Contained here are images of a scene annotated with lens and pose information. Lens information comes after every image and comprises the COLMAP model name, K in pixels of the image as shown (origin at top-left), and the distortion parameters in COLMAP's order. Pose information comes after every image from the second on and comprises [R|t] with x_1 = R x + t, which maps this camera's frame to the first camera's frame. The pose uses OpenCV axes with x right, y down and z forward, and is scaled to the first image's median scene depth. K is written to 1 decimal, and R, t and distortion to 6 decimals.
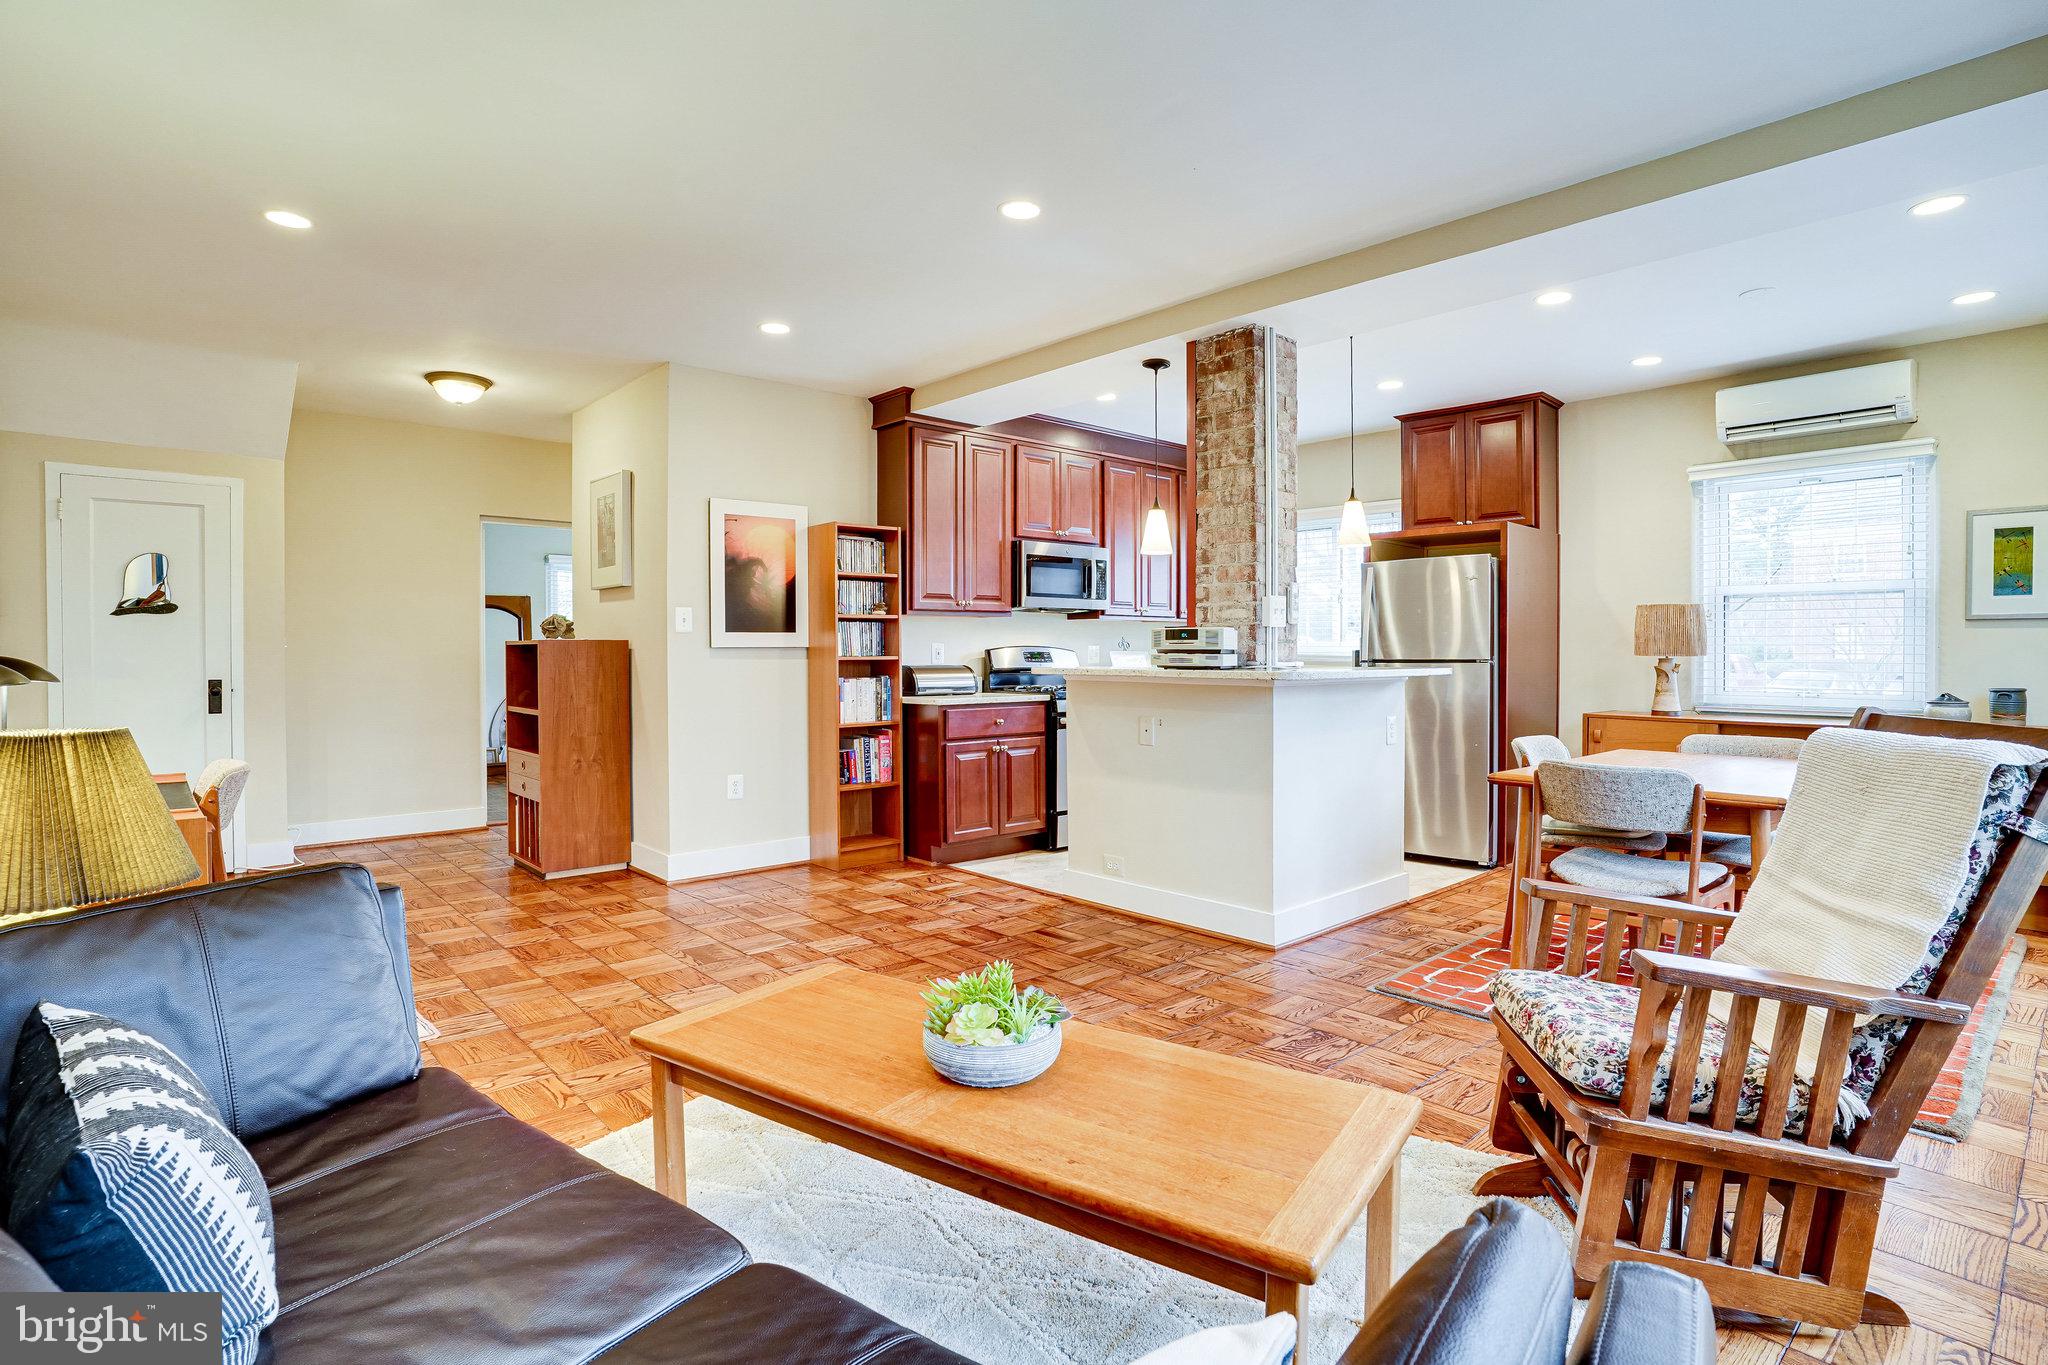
lens RADIAL K [[1020.6, 0, 1037.7], [0, 1020.6, 675.5], [0, 0, 1]] dist [-0.072493, 0.035023]
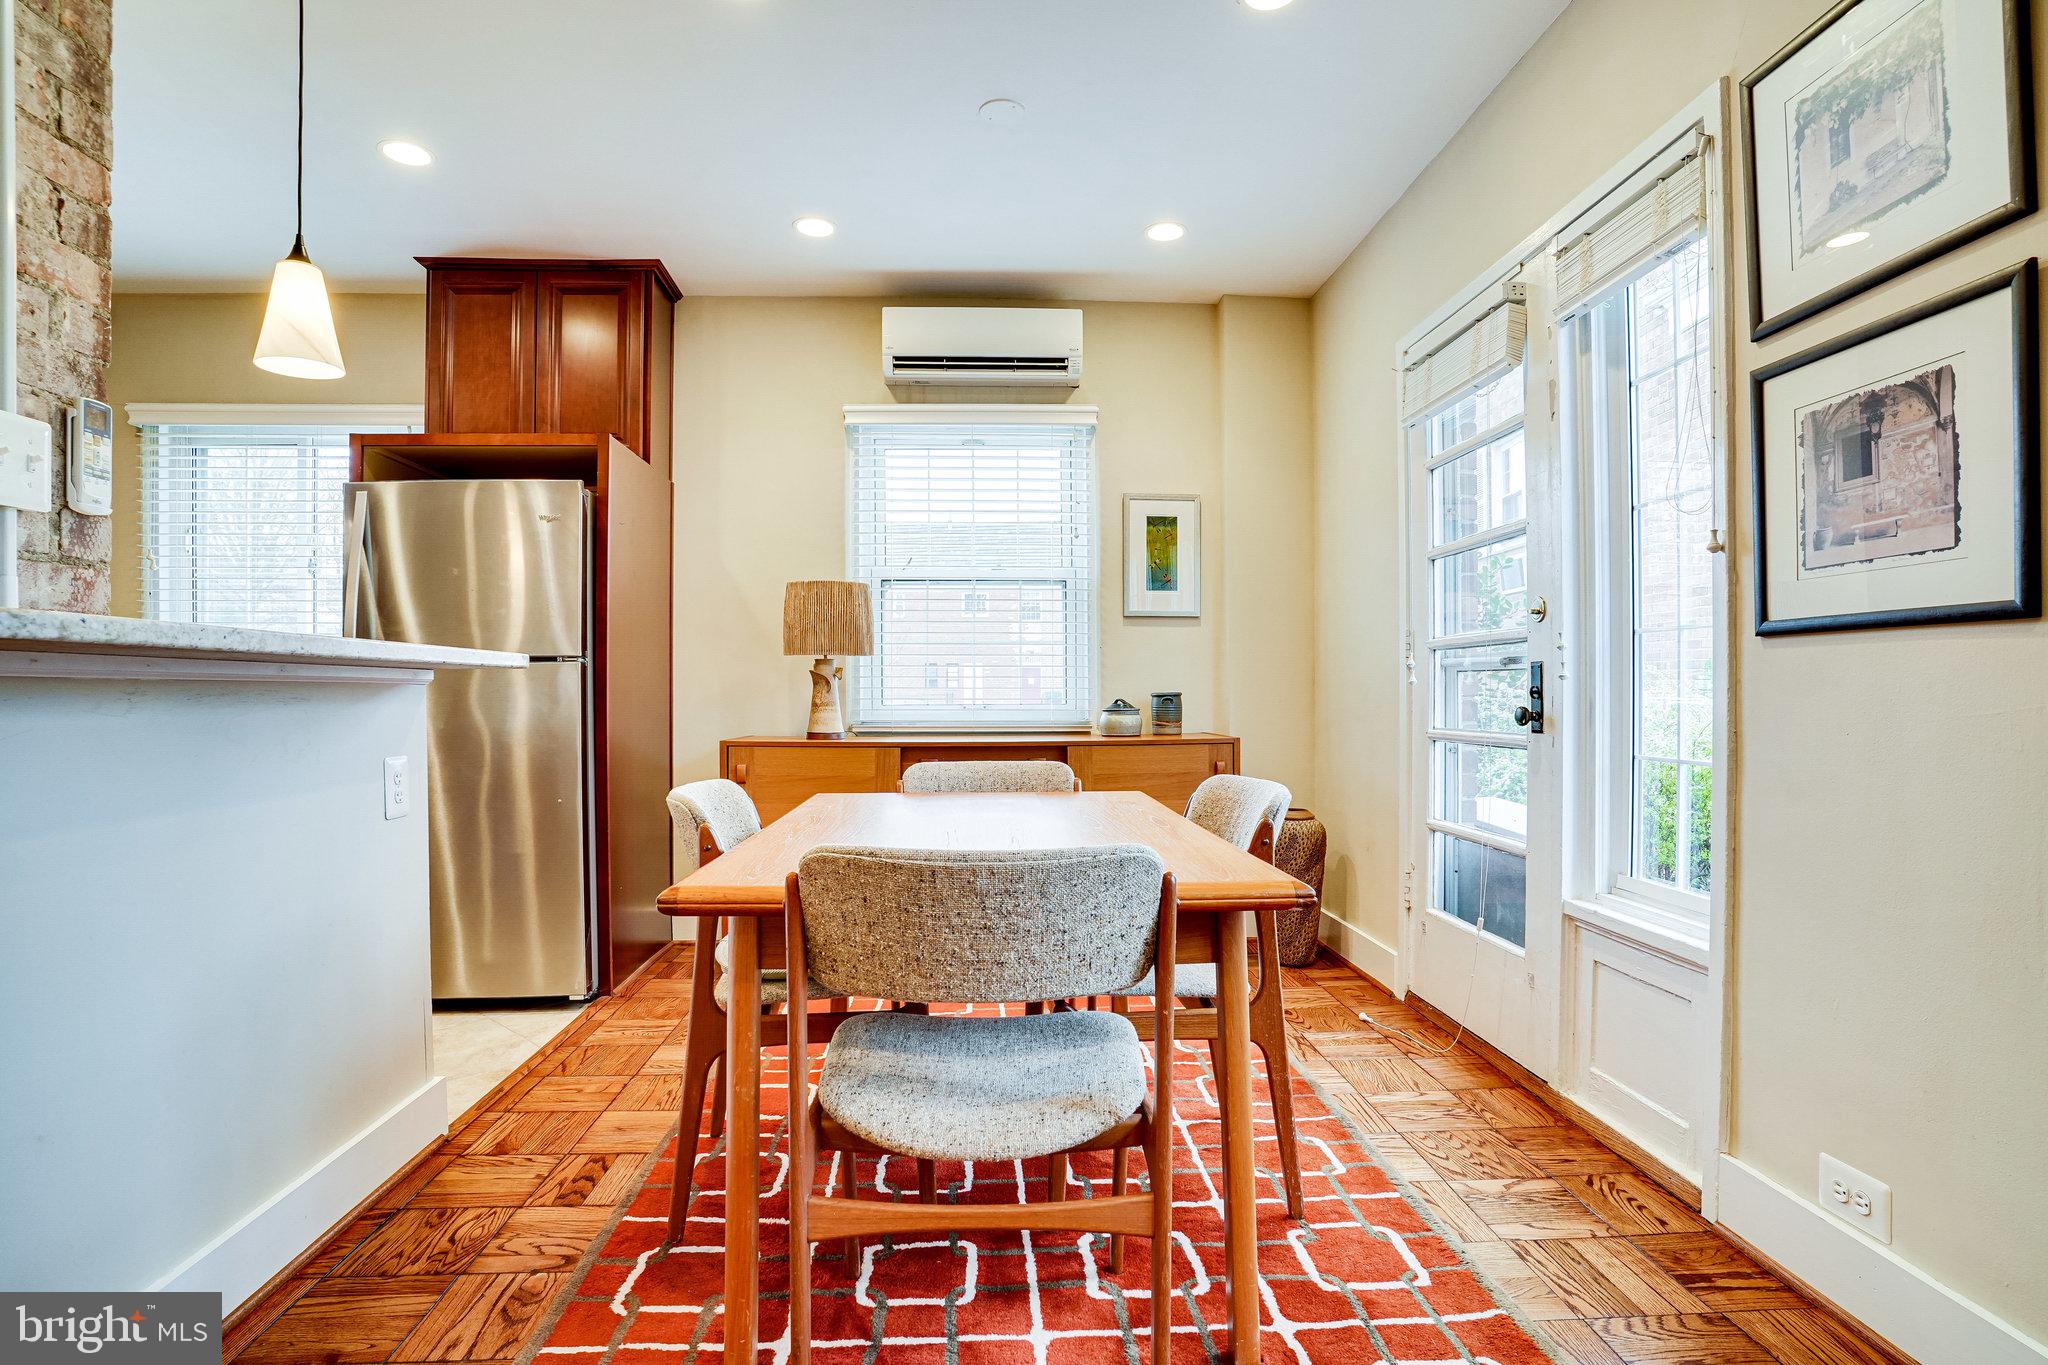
lens RADIAL K [[1012.7, 0, 1022.5], [0, 1012.7, 694.0], [0, 0, 1]] dist [-0.077507, 0.033472]
pose [[0.634292, -0.001236, 0.773093, 0.164406], [0.018478, 0.999737, -0.013562, 0.020784], [-0.772873, 0.022887, 0.634148, 0.442373]]
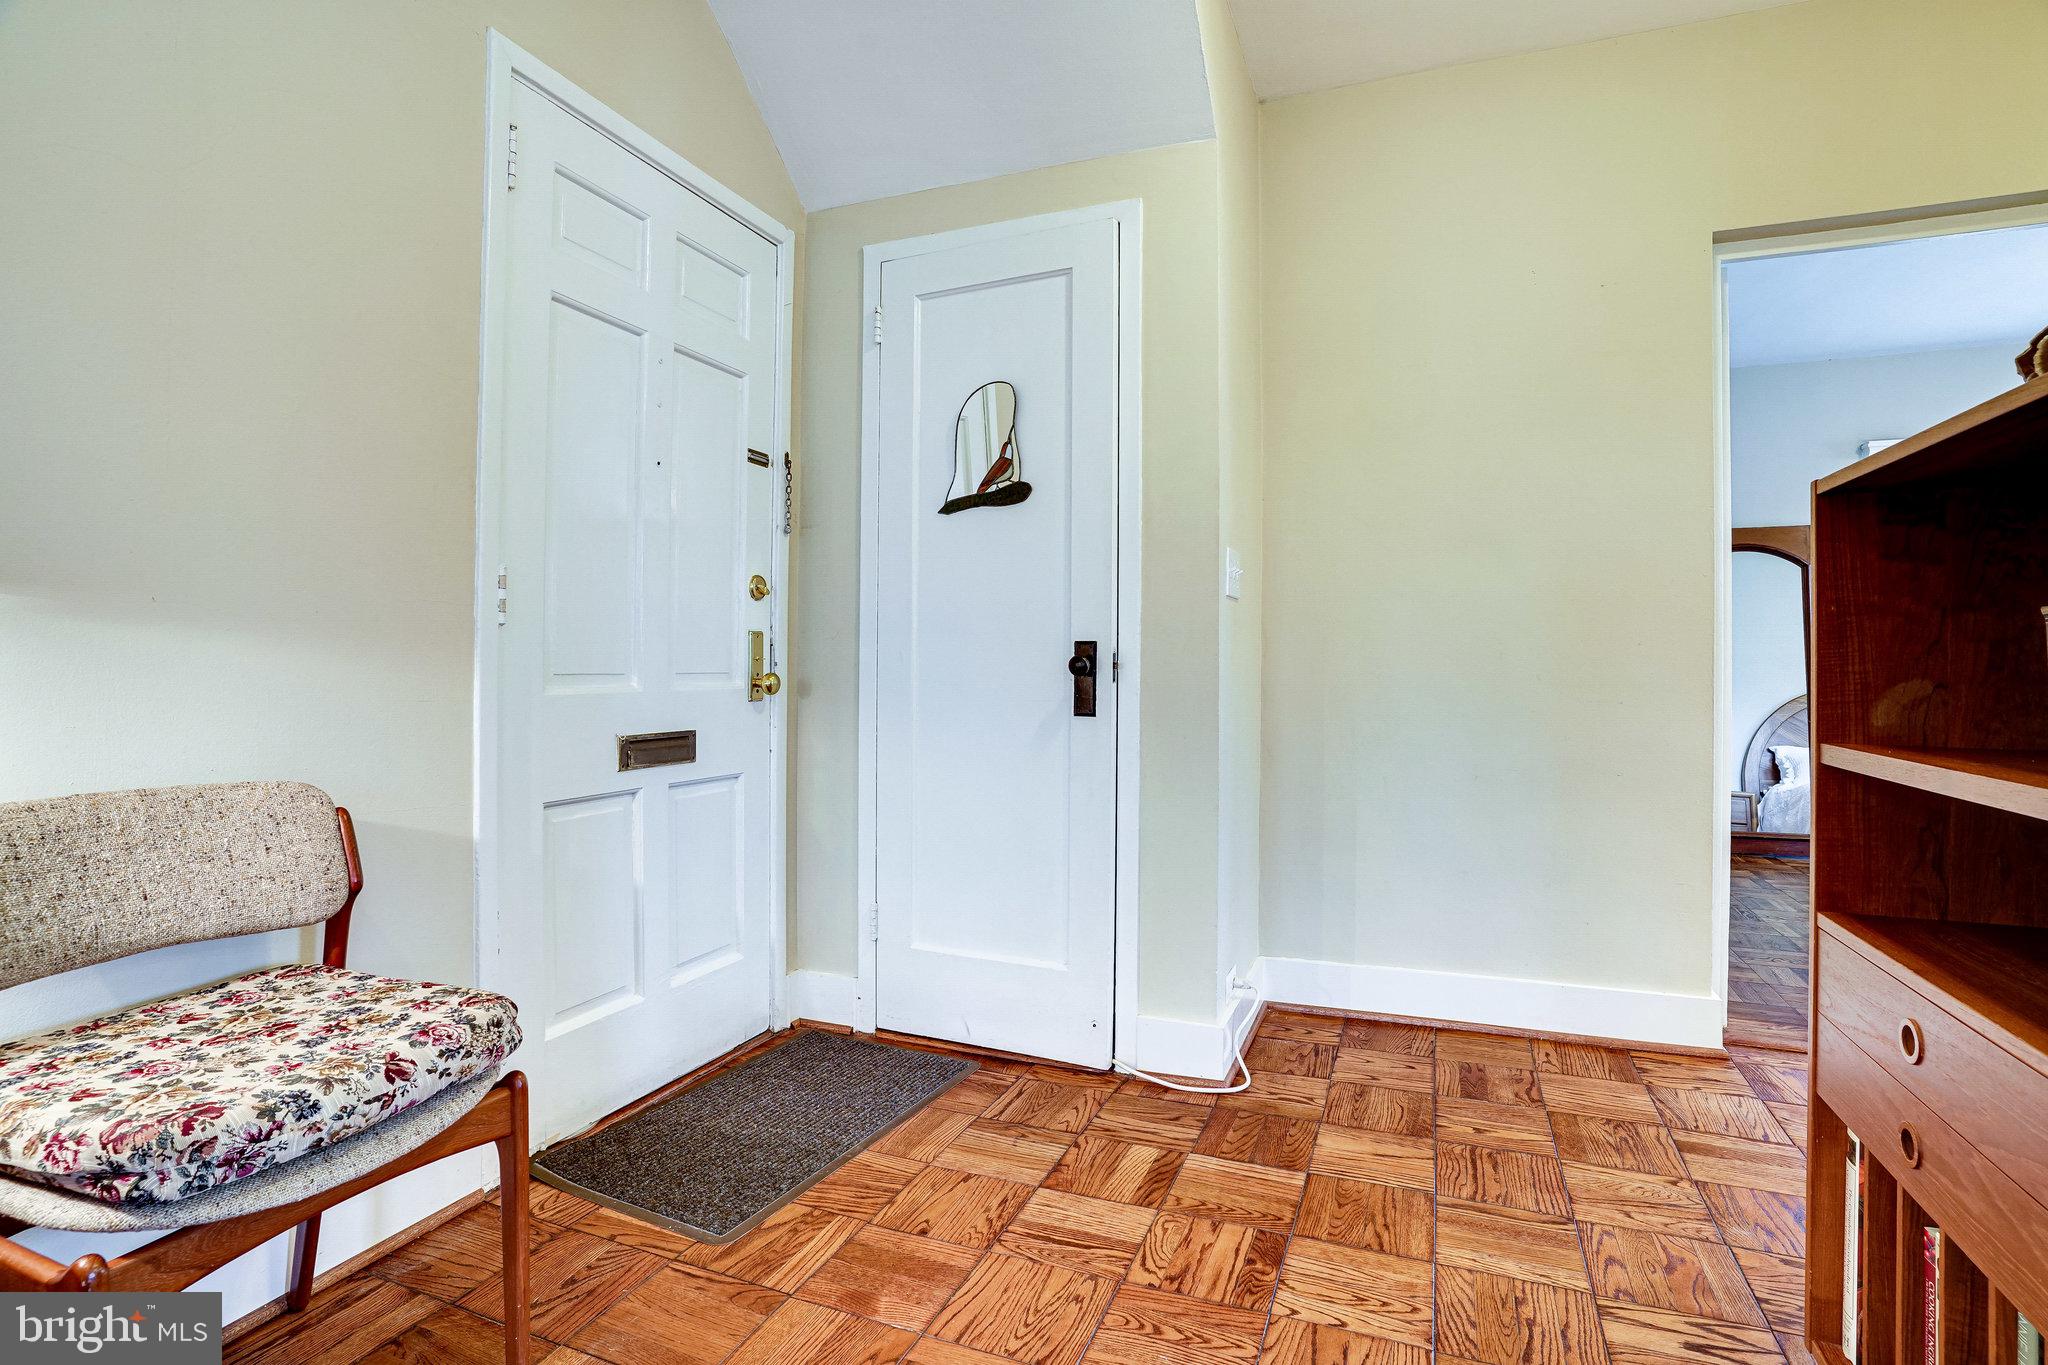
lens RADIAL K [[1015.2, 0, 1027.5], [0, 1015.2, 657.7], [0, 0, 1]] dist [-0.074217, 0.034464]
pose [[0.426178, -0.003081, -0.904634, -0.425058], [-0.020072, 0.999716, -0.012860, 0.018413], [0.904417, 0.023639, 0.425995, 0.781997]]
